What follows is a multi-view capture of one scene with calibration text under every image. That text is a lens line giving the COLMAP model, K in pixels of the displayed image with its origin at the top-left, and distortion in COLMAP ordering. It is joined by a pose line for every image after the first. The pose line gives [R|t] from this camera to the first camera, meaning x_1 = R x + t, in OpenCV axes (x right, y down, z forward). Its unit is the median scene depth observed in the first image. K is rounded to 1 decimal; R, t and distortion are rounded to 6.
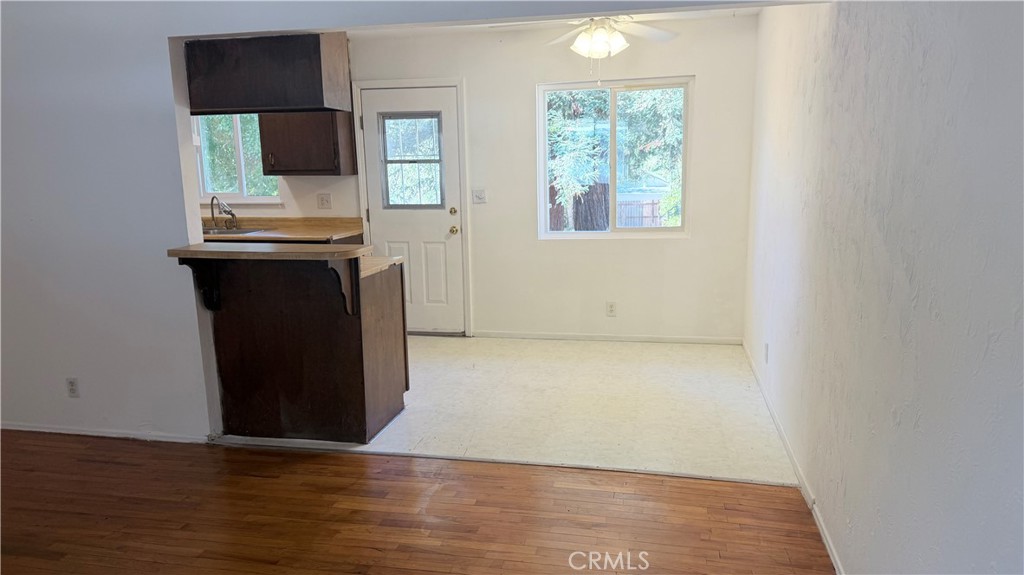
lens RADIAL K [[702.8, 0, 512.0], [0, 702.8, 287.5], [0, 0, 1]] dist [0.086894, -0.002295]
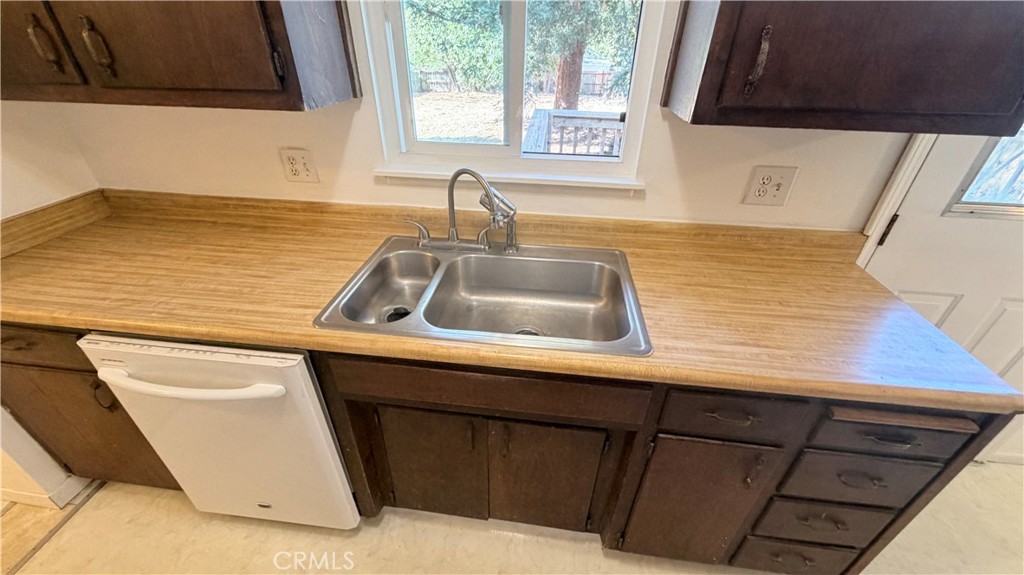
lens RADIAL K [[405.6, 0, 509.7], [0, 405.6, 288.1], [0, 0, 1]] dist [-0.001159, 0.000219]
pose [[0.994974, -0.024302, 0.097139, -0.438316], [-0.013852, 0.927369, 0.373893, -0.155825], [-0.099170, -0.373359, 0.922371, 0.835245]]
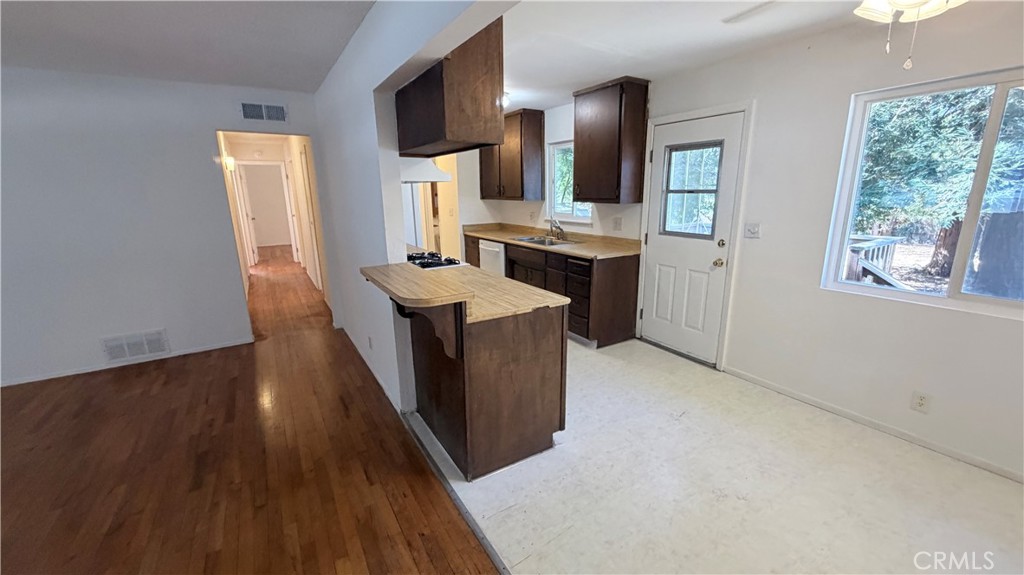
lens RADIAL K [[405.6, 0, 509.7], [0, 405.6, 288.1], [0, 0, 1]] dist [-0.001159, 0.000219]
pose [[0.691353, 0.179735, -0.699805, 0.117714], [-0.127912, 0.983713, 0.126286, -0.081128], [0.711105, 0.002205, 0.703083, 0.397888]]
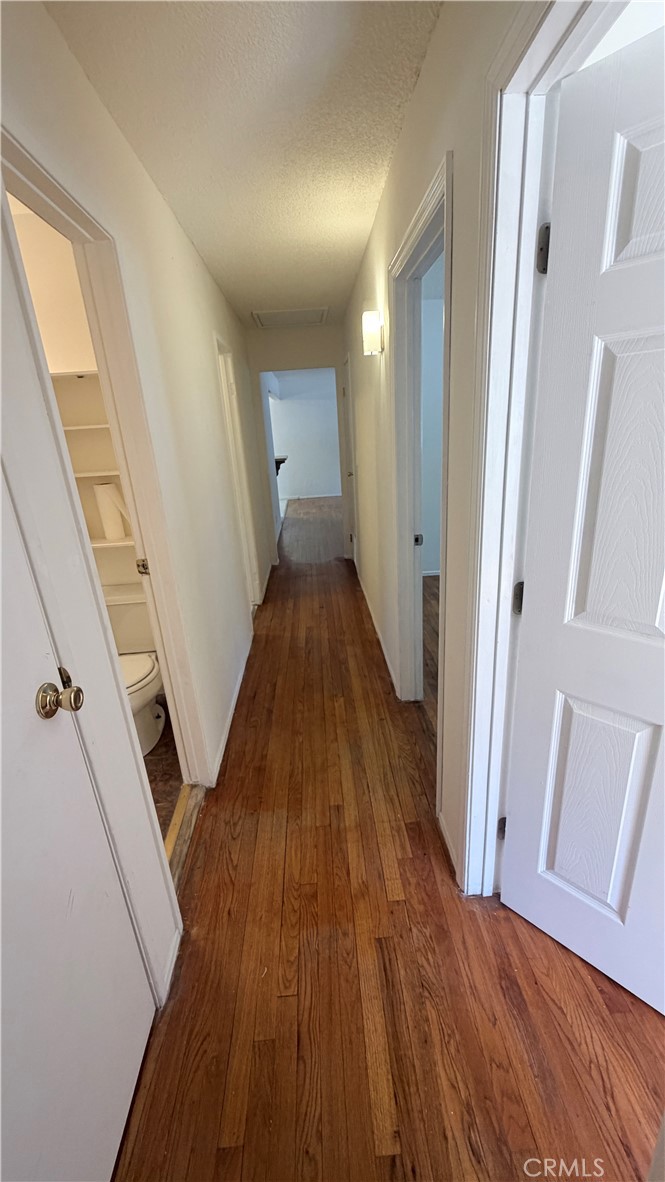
lens RADIAL K [[468.1, 0, 332.5], [0, 468.1, 591.0], [0, 0, 1]] dist [-0.001159, 0.000219]
pose [[-0.260741, -0.289200, 0.921074, -1.533846], [0.235528, 0.906192, 0.351202, -0.115686], [-0.936238, 0.308511, -0.168166, 0.777516]]
